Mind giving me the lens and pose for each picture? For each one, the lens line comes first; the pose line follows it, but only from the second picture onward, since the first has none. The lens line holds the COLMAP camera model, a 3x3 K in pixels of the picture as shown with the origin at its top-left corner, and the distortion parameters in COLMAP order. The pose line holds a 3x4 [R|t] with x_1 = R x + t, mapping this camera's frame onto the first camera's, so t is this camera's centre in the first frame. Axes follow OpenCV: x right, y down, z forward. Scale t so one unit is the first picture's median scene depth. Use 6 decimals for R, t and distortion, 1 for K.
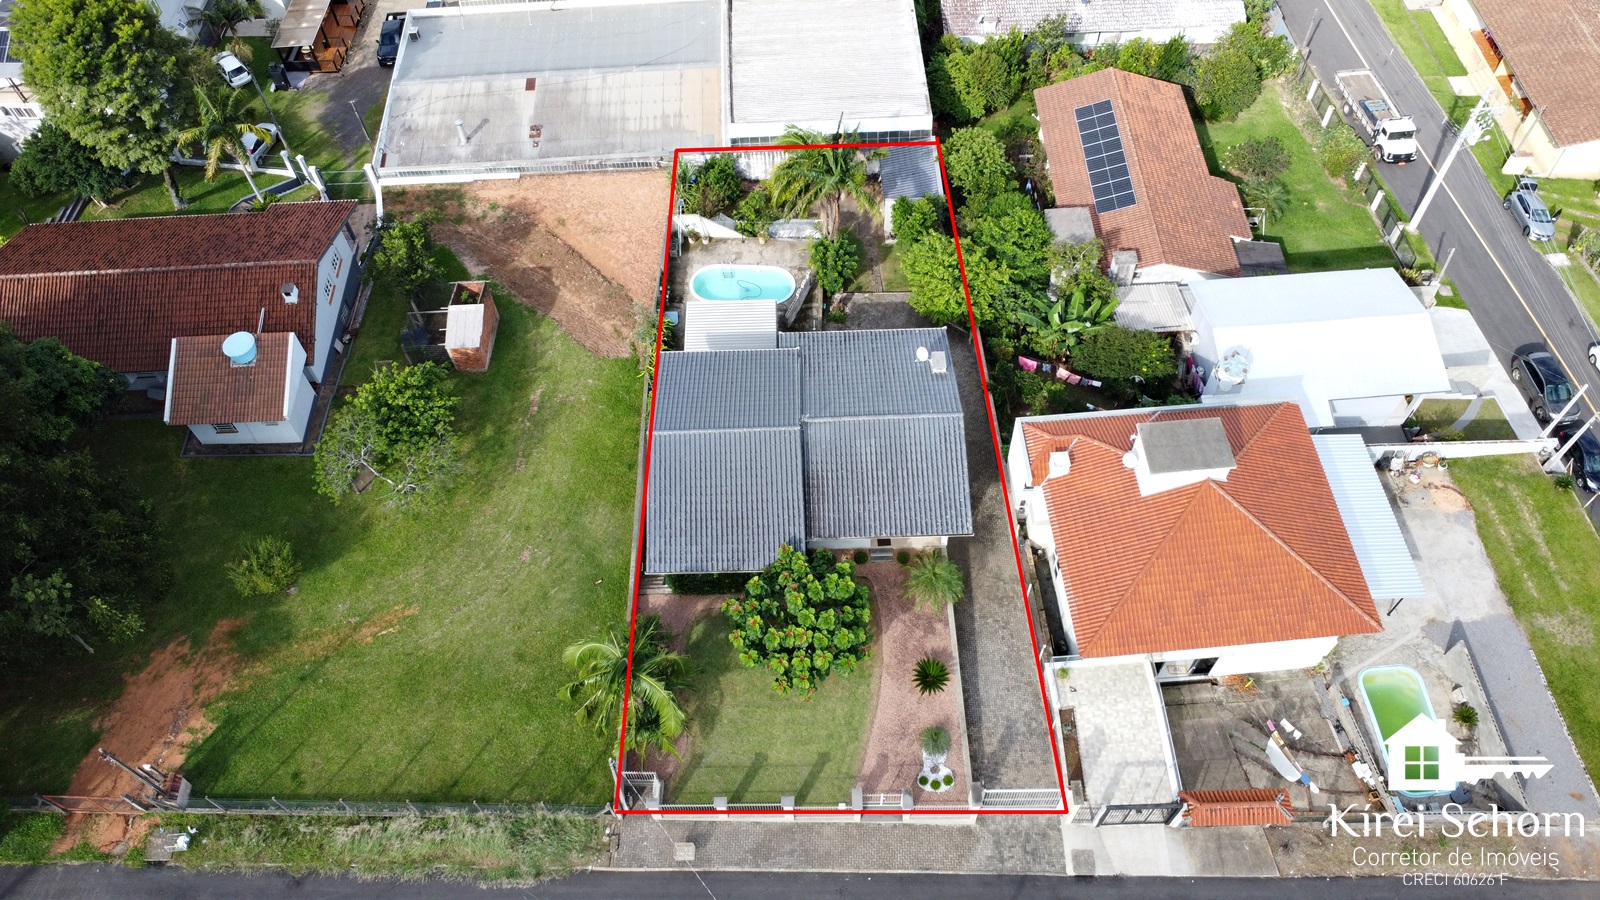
lens RADIAL K [[1162.6, 0, 803.5], [0, 1162.6, 448.3], [0, 0, 1]] dist [-0.037113, 0.002195]
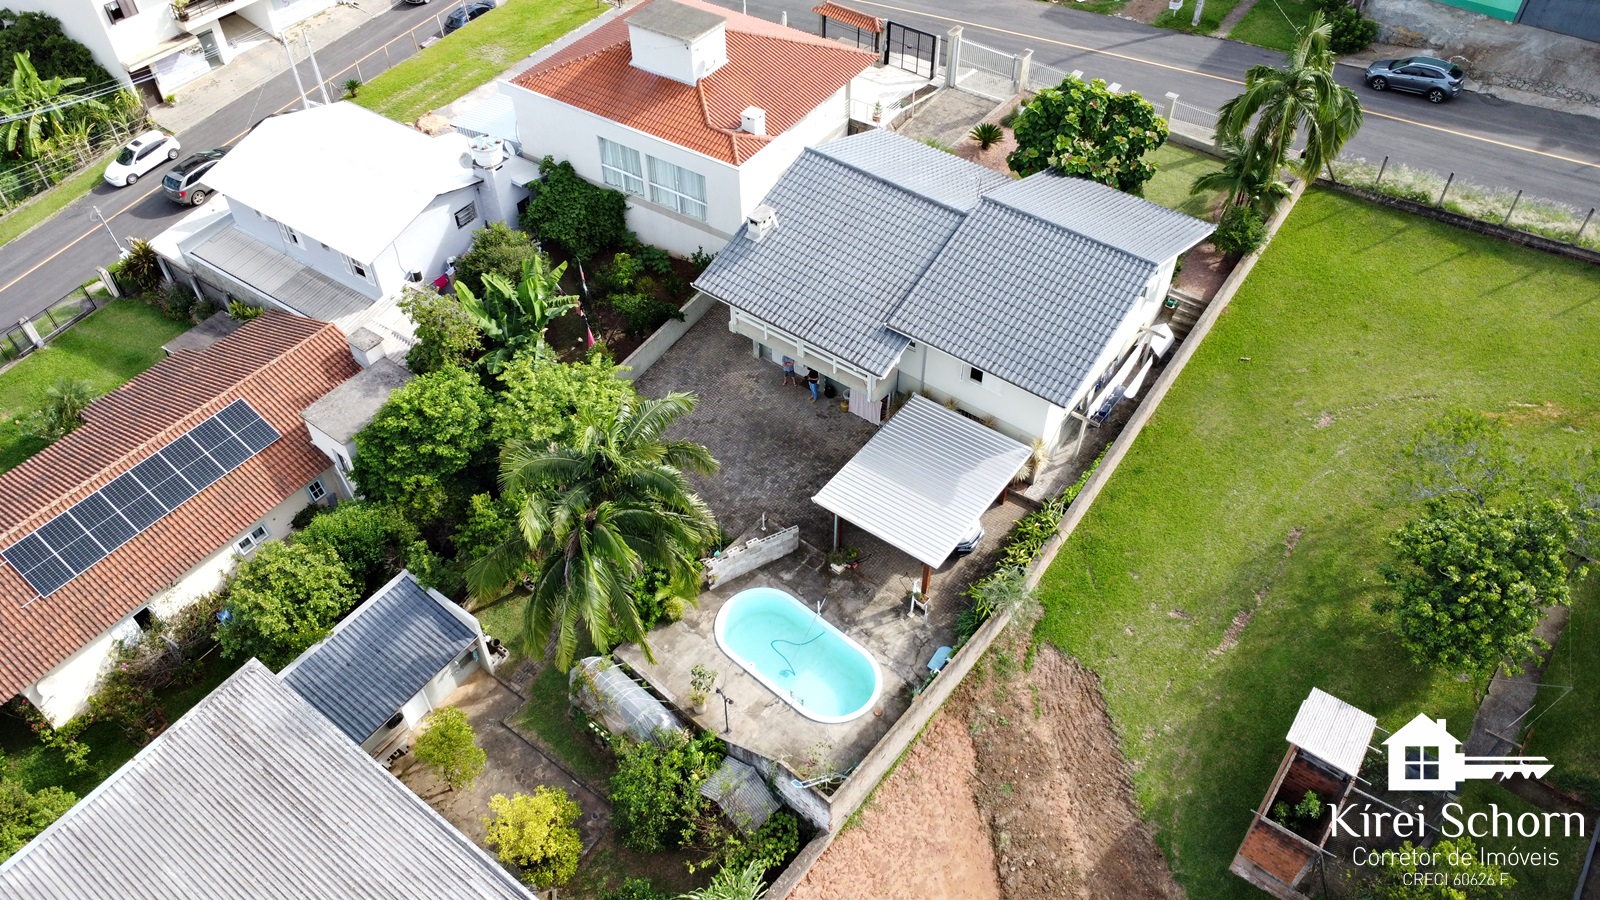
lens RADIAL K [[1162.6, 0, 804.9], [0, 1162.6, 451.2], [0, 0, 1]] dist [-0.037113, 0.002195]
pose [[-0.787759, -0.422174, 0.448560, -0.327285], [0.521420, -0.069313, 0.850480, -0.748988], [-0.327960, 0.903861, 0.274732, 0.945544]]
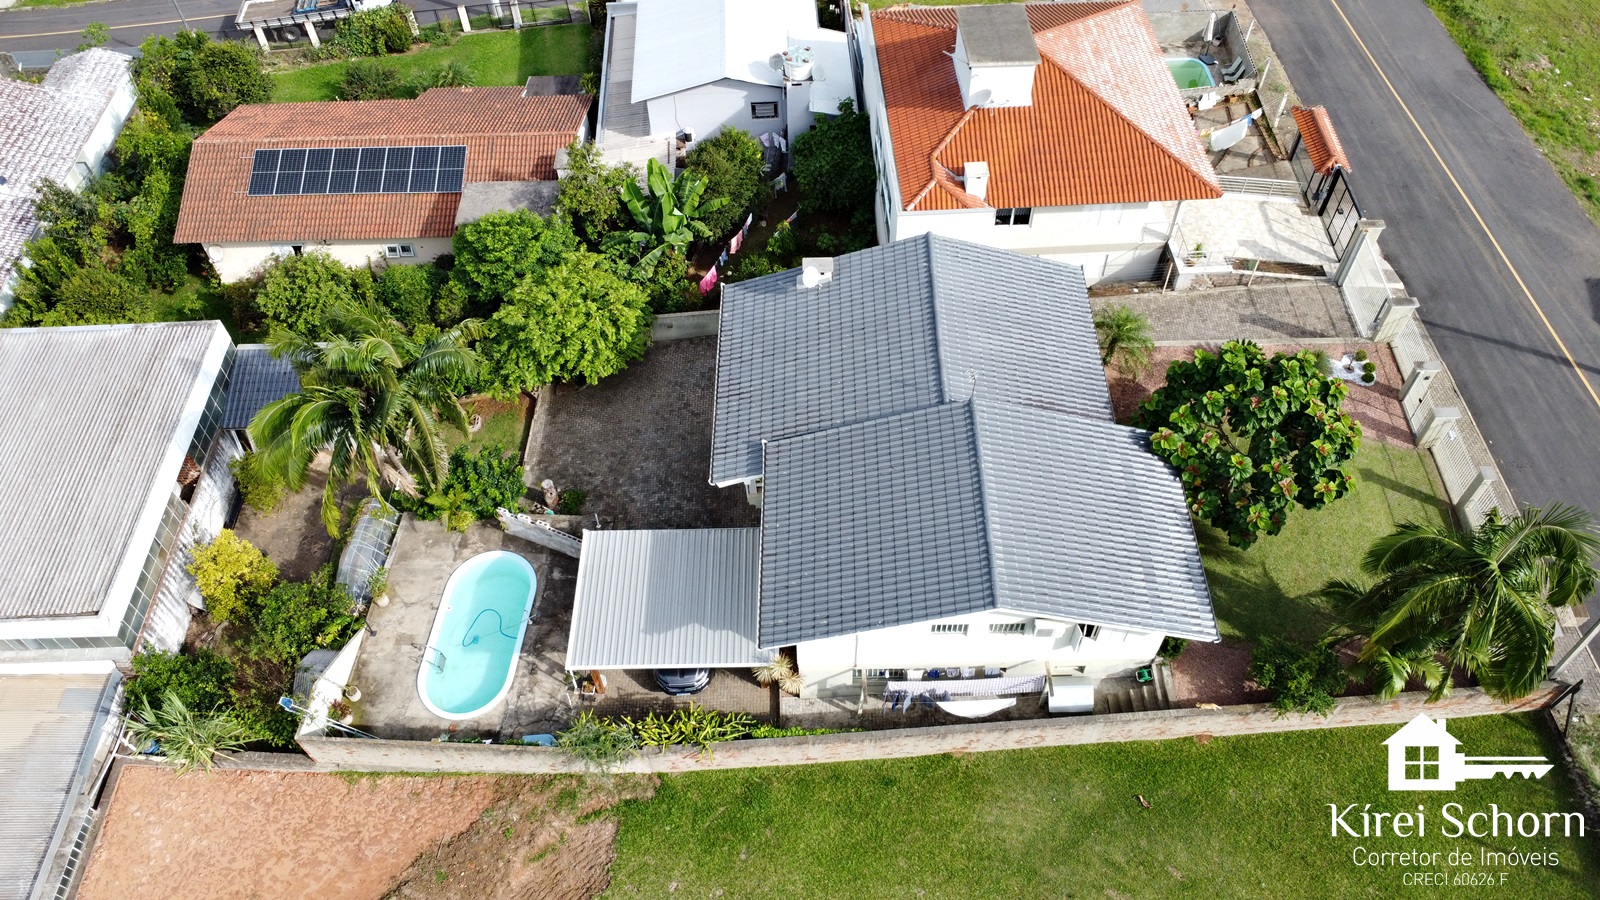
lens RADIAL K [[1162.6, 0, 802.2], [0, 1162.6, 446.2], [0, 0, 1]] dist [-0.037113, 0.002195]
pose [[0.016610, -0.777057, 0.629211, -0.413184], [0.831909, 0.359837, 0.422428, -0.346045], [-0.554664, 0.516430, 0.652417, 0.624550]]
